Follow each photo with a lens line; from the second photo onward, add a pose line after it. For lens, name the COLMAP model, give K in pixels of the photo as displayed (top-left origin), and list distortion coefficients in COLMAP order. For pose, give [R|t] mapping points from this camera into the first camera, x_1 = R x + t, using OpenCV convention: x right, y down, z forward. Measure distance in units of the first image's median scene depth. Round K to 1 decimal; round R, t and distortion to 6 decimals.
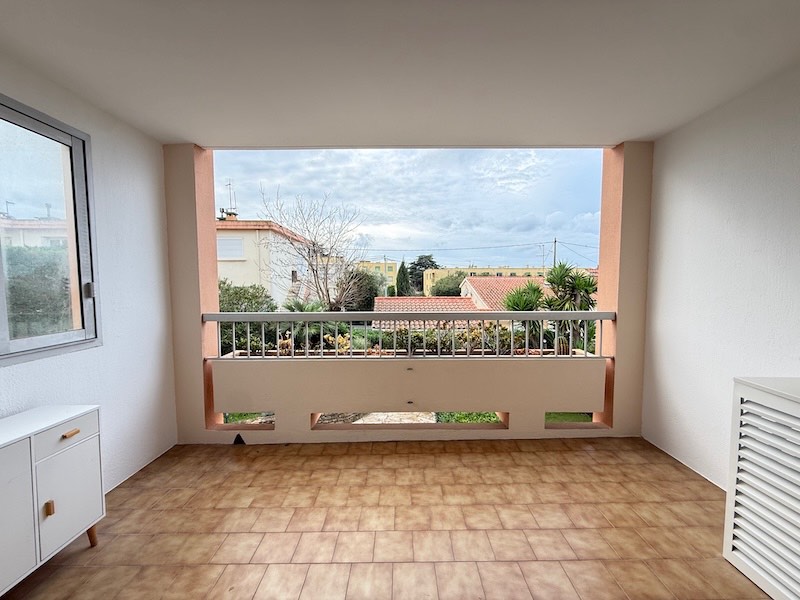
lens RADIAL K [[315.5, 0, 399.3], [0, 315.5, 307.9], [0, 0, 1]] dist [-0.005241, 0.000591]
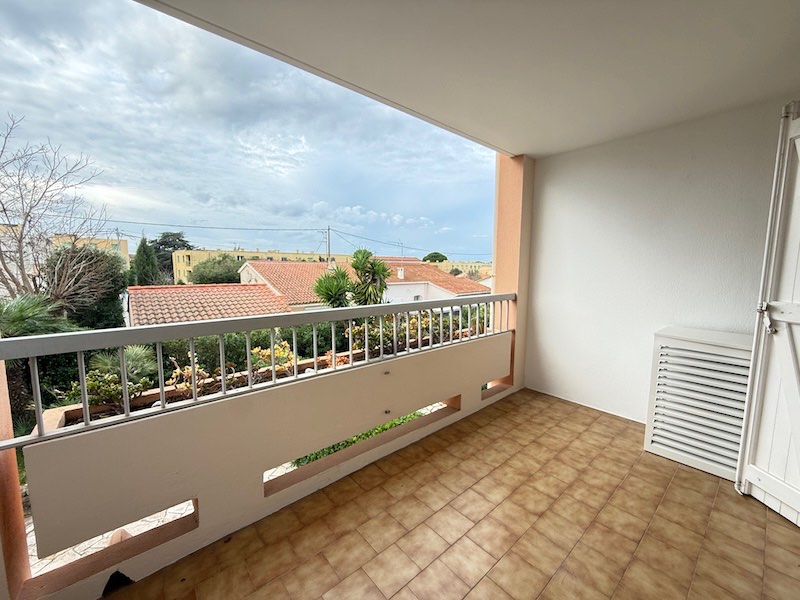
lens RADIAL K [[315.5, 0, 400.6], [0, 315.5, 302.2], [0, 0, 1]] dist [-0.005241, 0.000591]
pose [[0.762949, -0.063427, 0.643339, -0.457339], [0.044264, 0.997965, 0.045896, -0.030408], [-0.644941, -0.006539, 0.764204, 0.328646]]
